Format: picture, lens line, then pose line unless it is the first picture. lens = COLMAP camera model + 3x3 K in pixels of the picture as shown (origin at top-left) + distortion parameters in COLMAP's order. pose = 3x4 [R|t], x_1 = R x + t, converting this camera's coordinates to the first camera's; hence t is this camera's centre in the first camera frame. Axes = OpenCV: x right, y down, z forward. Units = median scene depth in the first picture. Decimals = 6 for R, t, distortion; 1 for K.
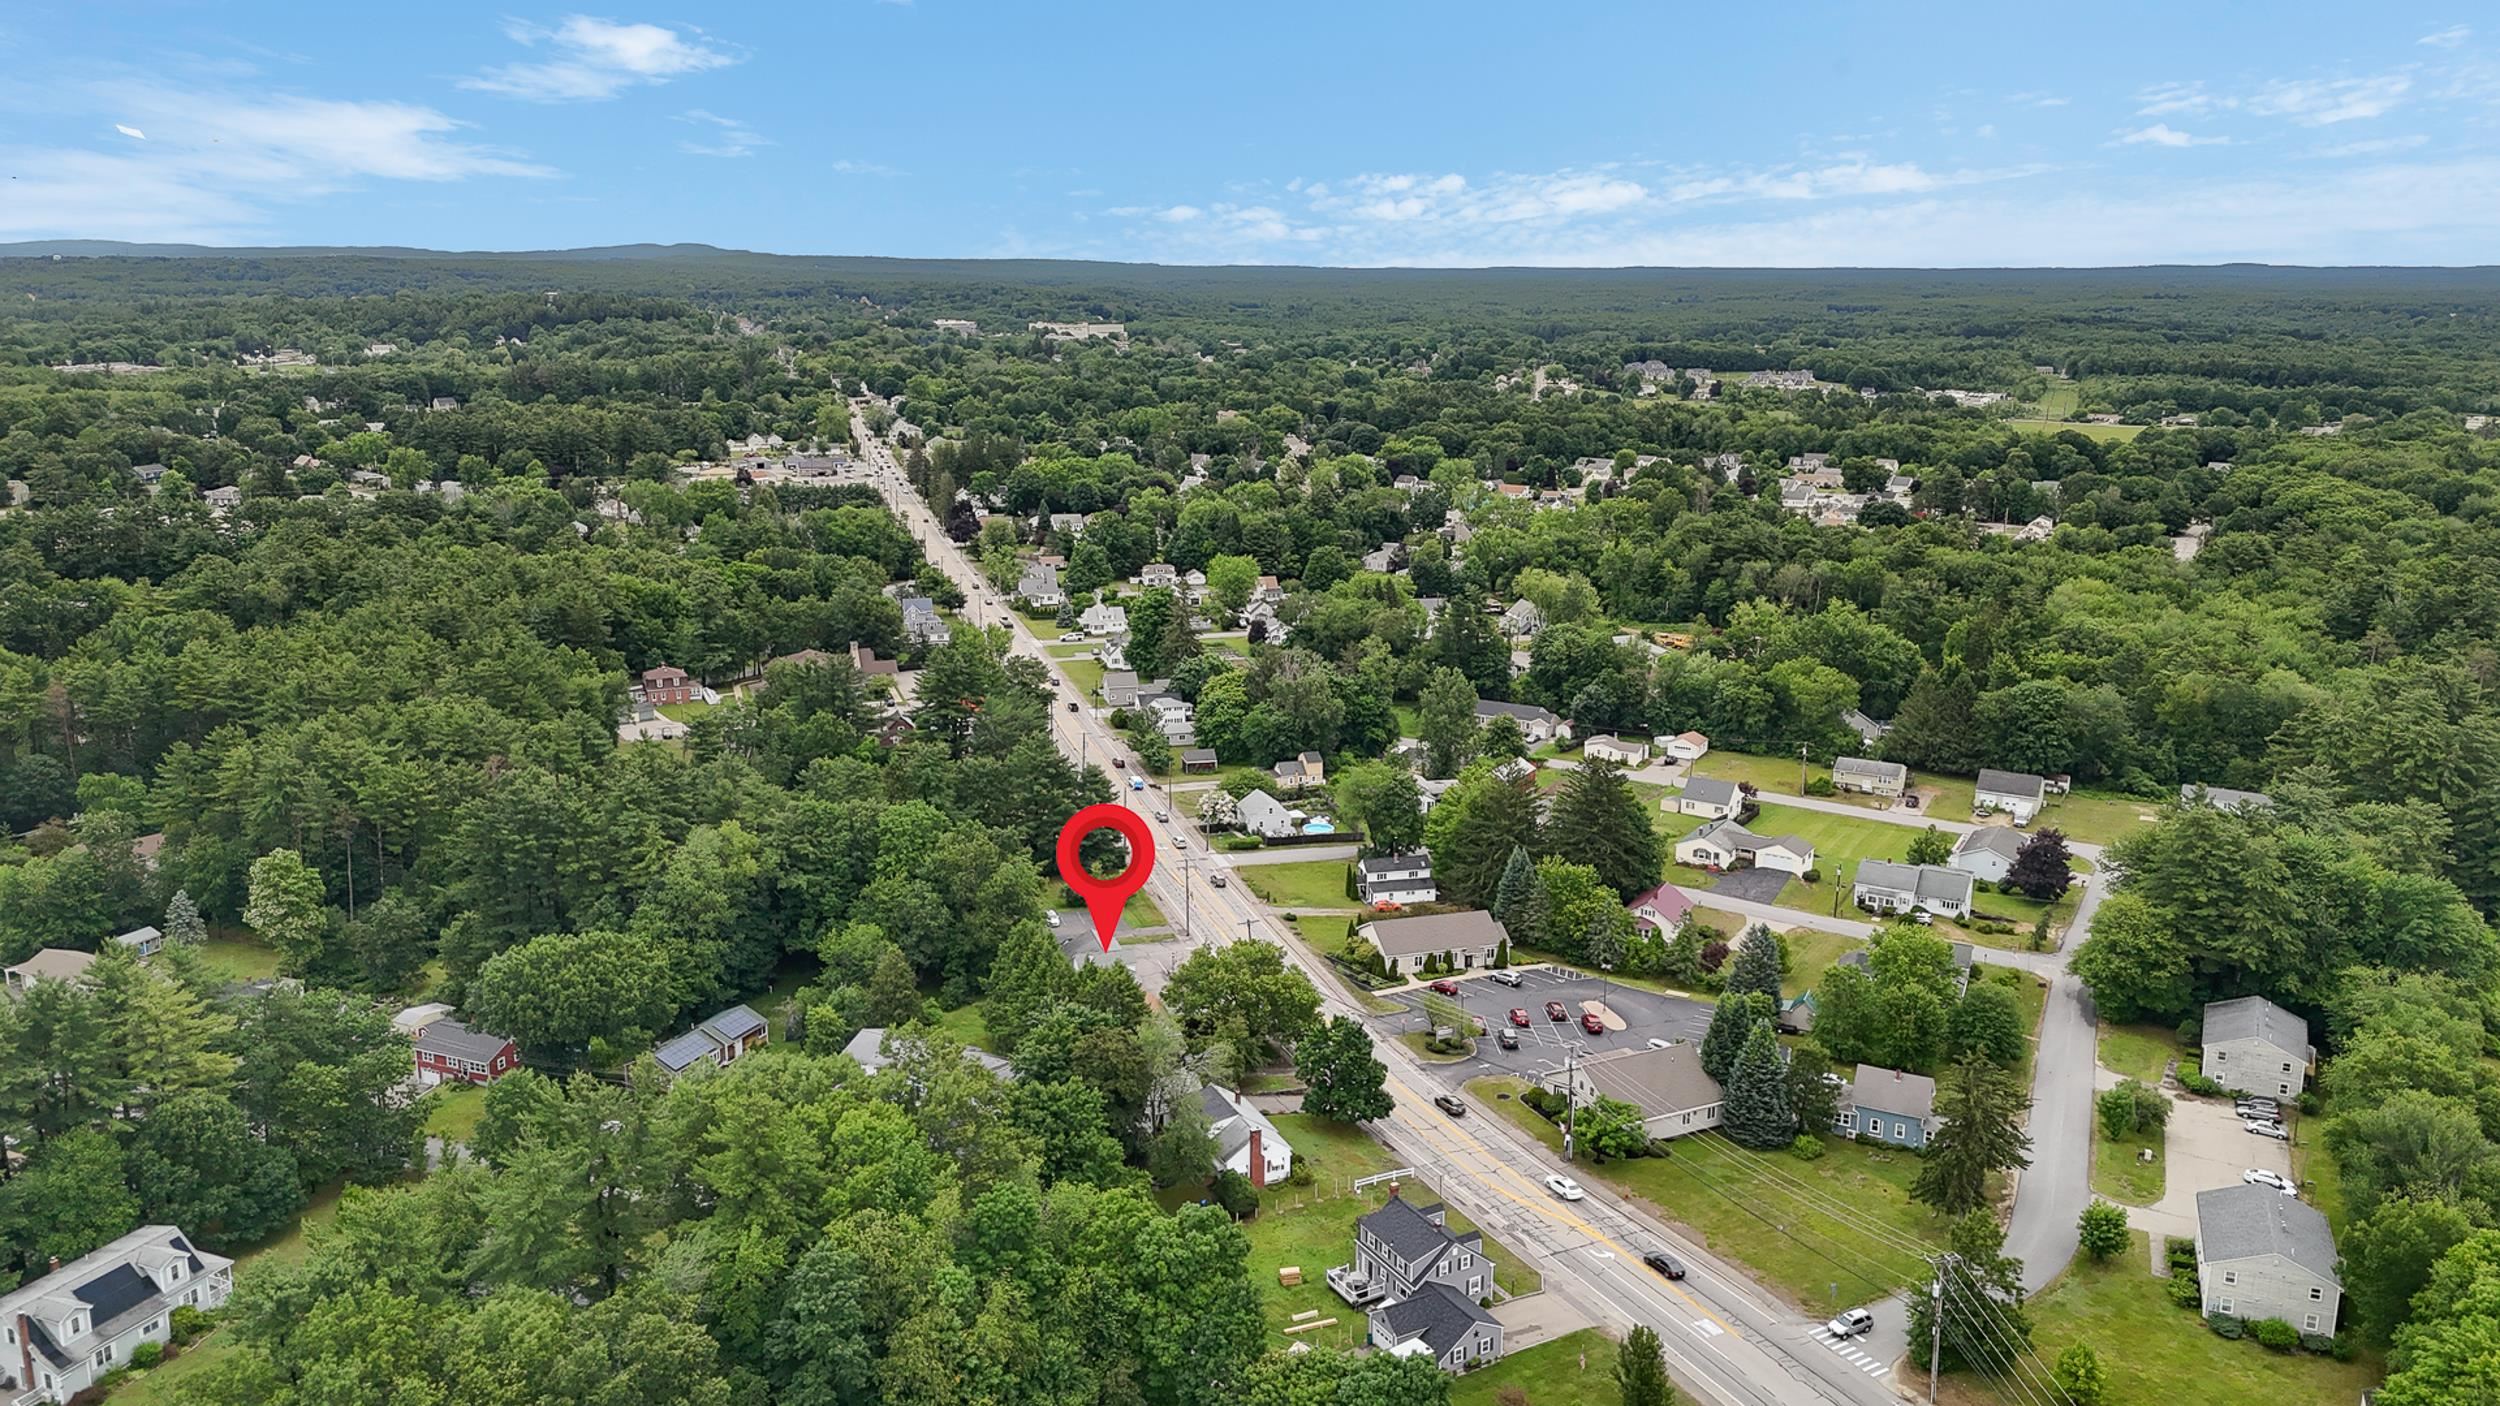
lens RADIAL K [[1860.1, 0, 1288.4], [0, 1860.1, 704.7], [0, 0, 1]] dist [0.087746, -0.101342]
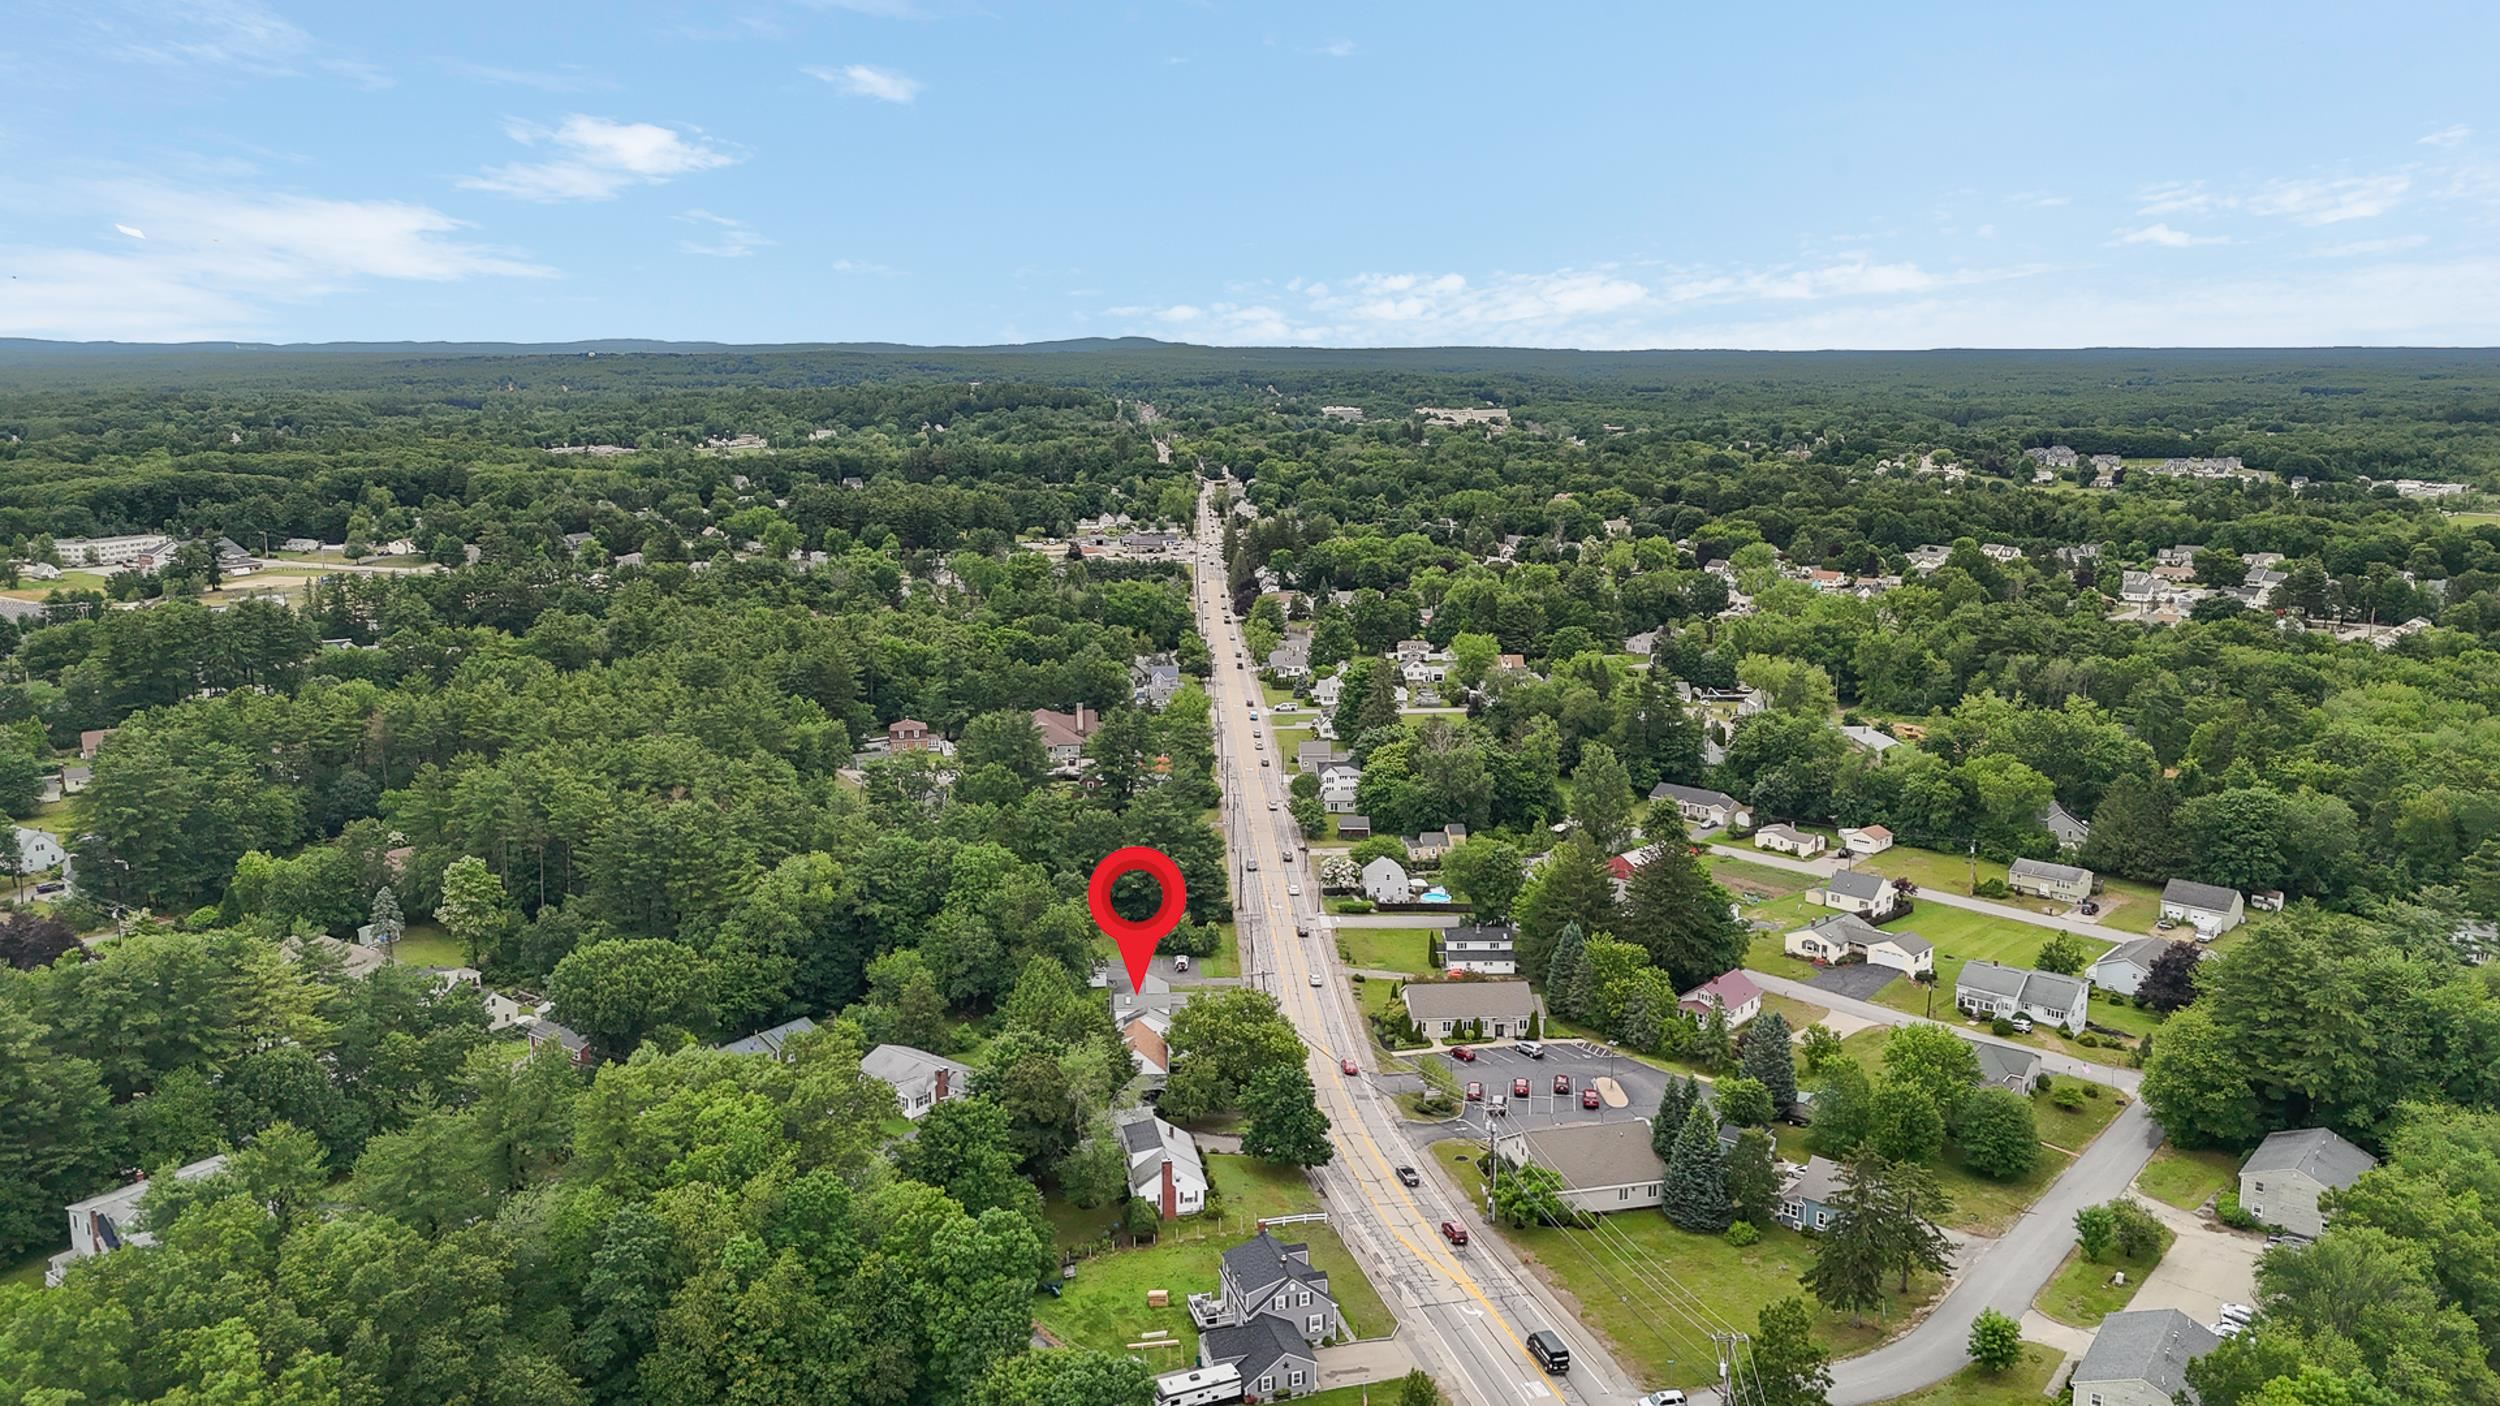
lens RADIAL K [[1860.1, 0, 1288.4], [0, 1860.1, 704.7], [0, 0, 1]] dist [0.087746, -0.101342]
pose [[0.974995, 0.035035, -0.219448, 0.139346], [-0.044704, 0.998229, -0.039246, 0.004130], [0.217685, 0.048075, 0.974834, -0.015394]]
